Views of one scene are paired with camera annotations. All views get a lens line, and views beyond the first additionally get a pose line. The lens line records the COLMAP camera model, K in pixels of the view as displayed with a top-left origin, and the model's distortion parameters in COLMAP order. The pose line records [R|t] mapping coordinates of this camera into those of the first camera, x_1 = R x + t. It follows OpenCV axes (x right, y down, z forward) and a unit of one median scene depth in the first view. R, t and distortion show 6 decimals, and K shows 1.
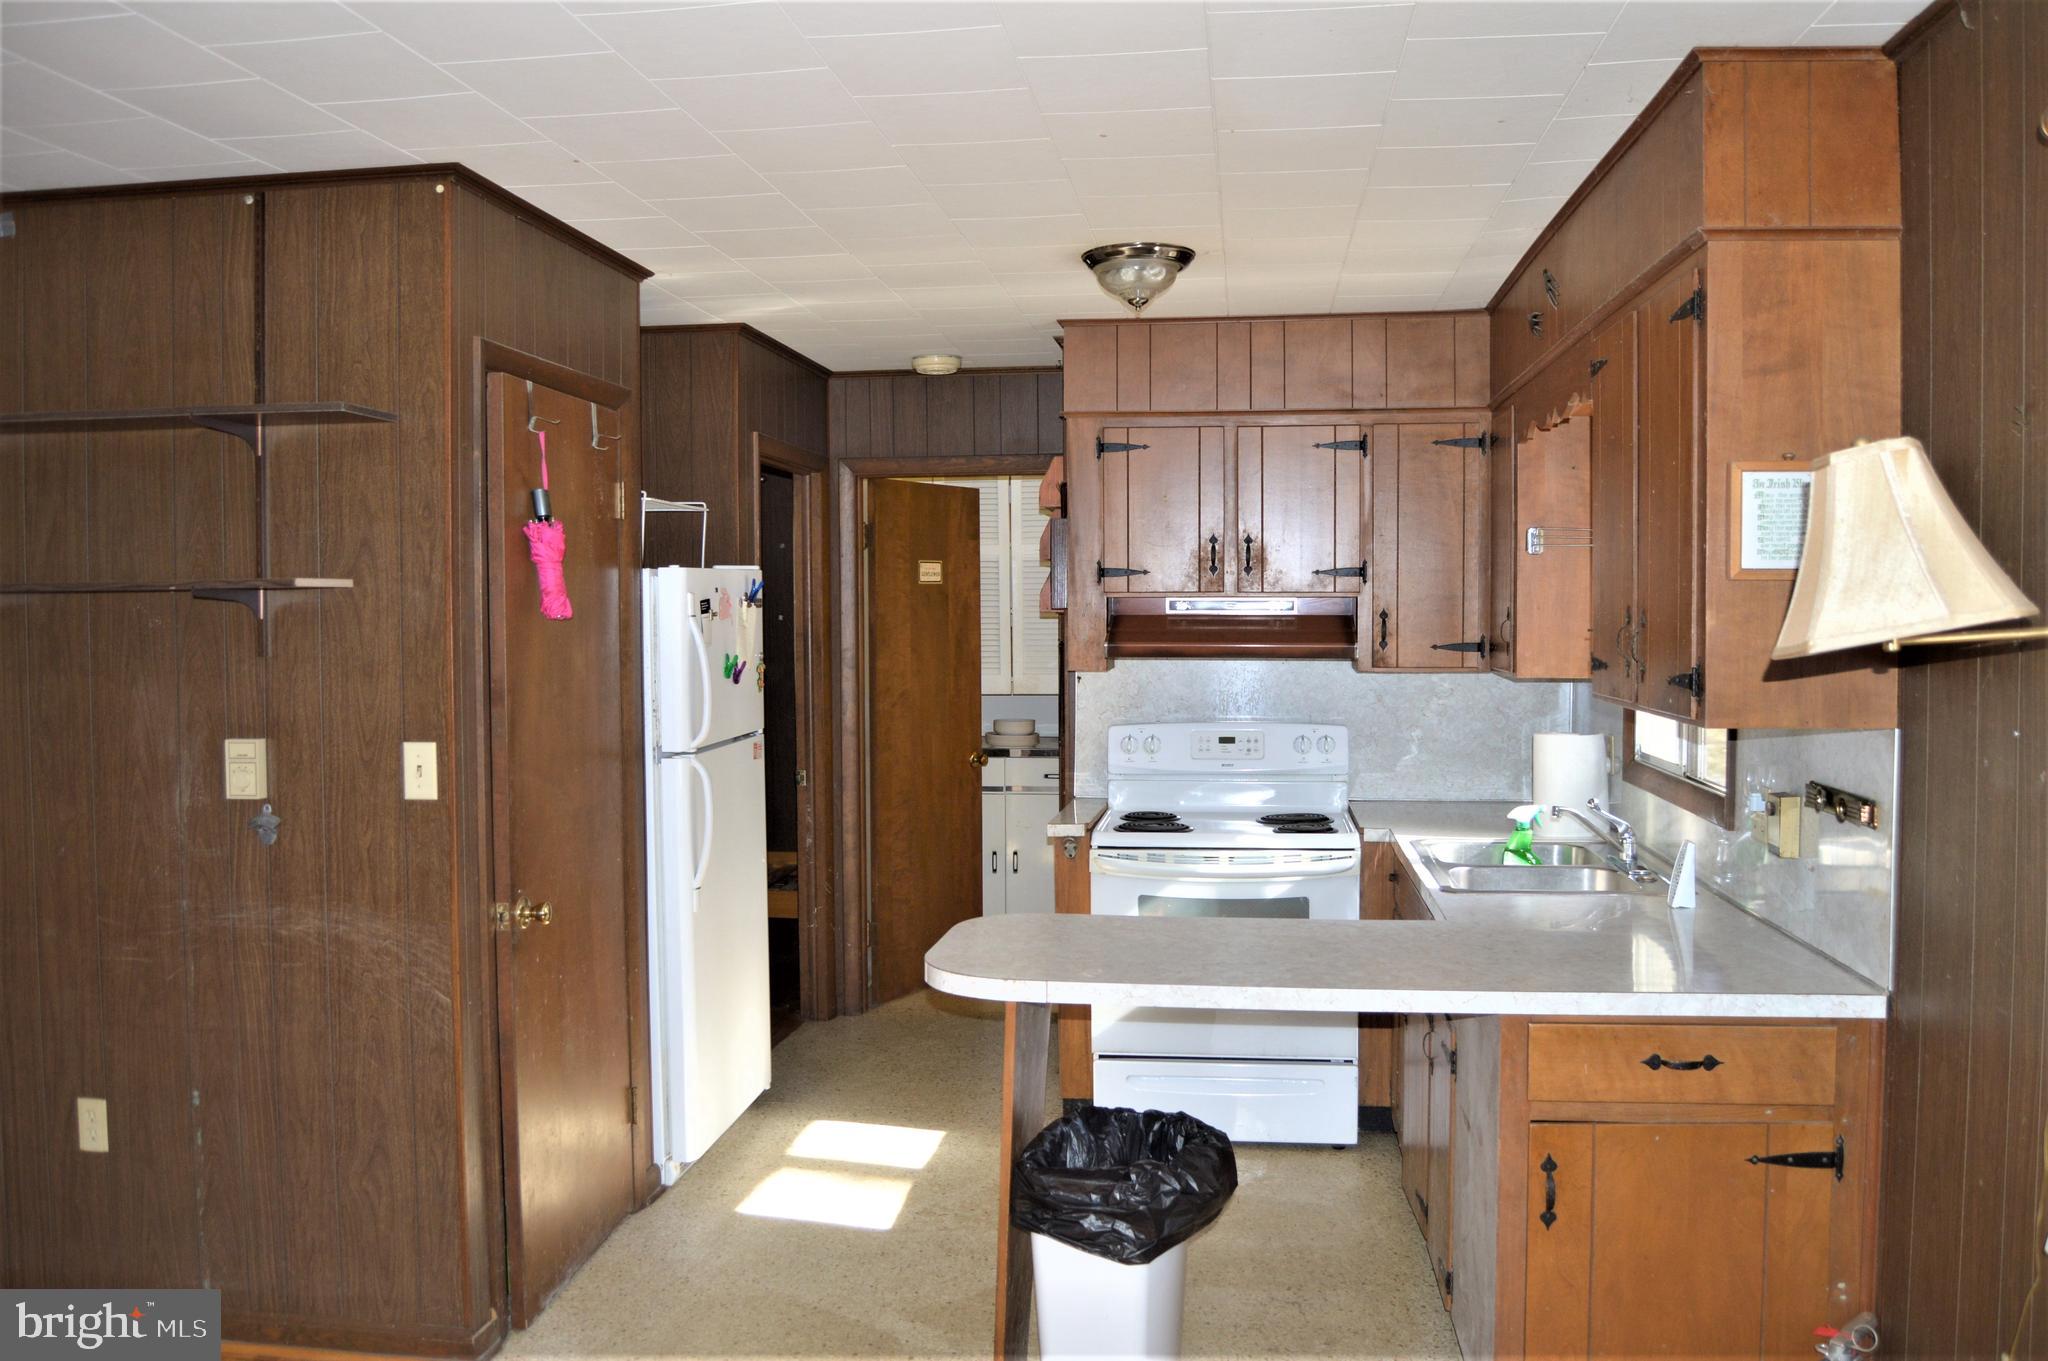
lens RADIAL K [[1634.3, 0, 1029.2], [0, 1634.3, 674.7], [0, 0, 1]] dist [-0.093951, 0.035984]
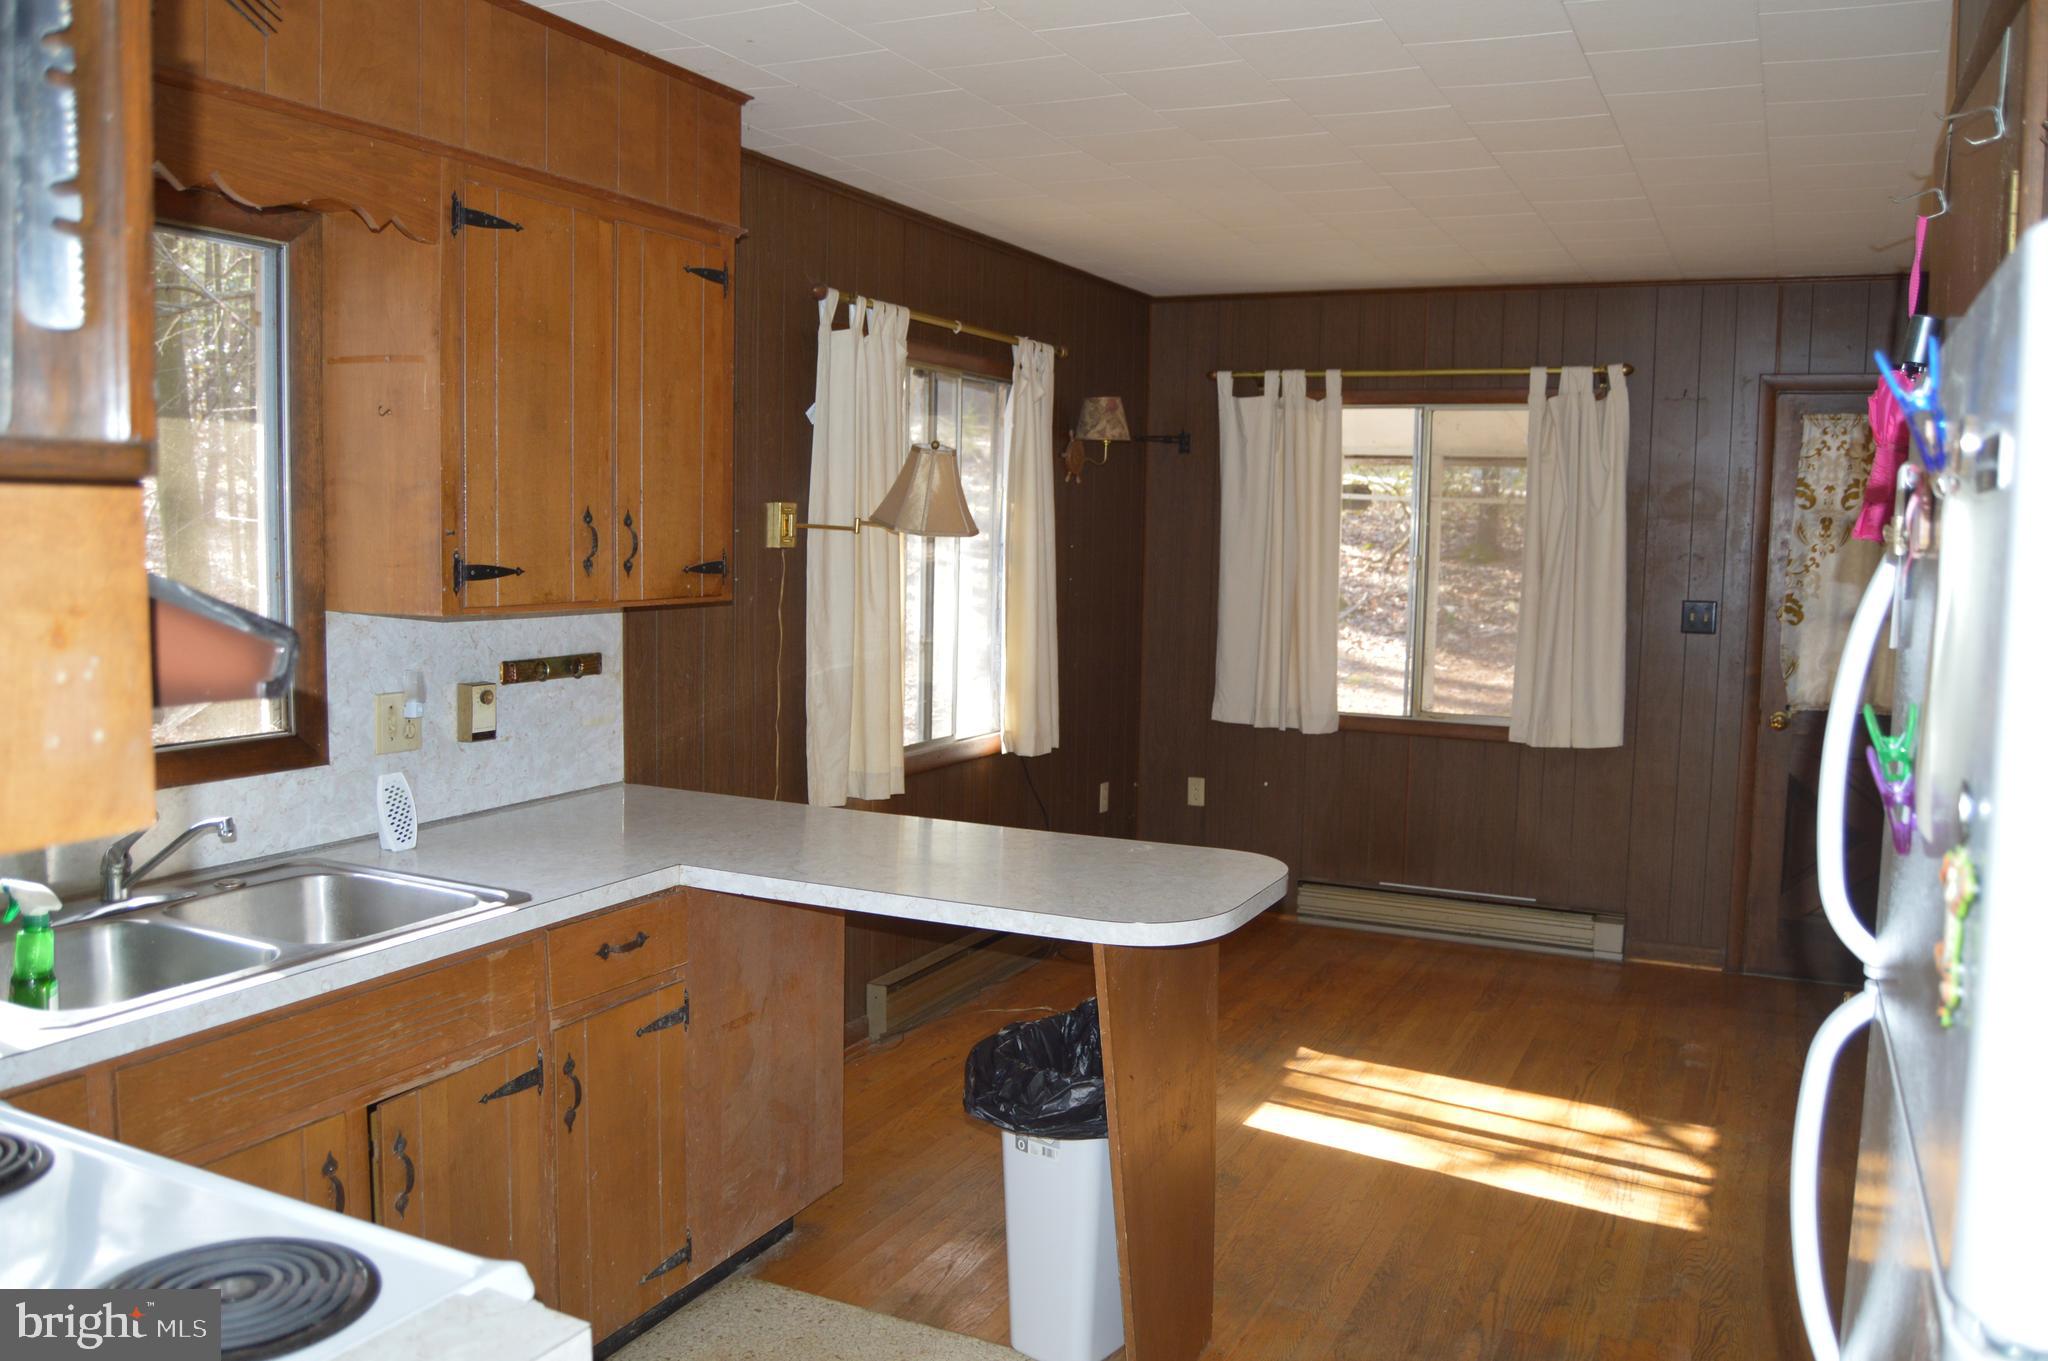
lens RADIAL K [[1634.3, 0, 1021.1], [0, 1634.3, 687.6], [0, 0, 1]] dist [-0.093951, 0.035984]
pose [[-0.953614, -0.043332, 0.297896, -0.181871], [-0.001861, 0.990415, 0.138109, -0.065251], [-0.301026, 0.131148, -0.944555, 1.758451]]
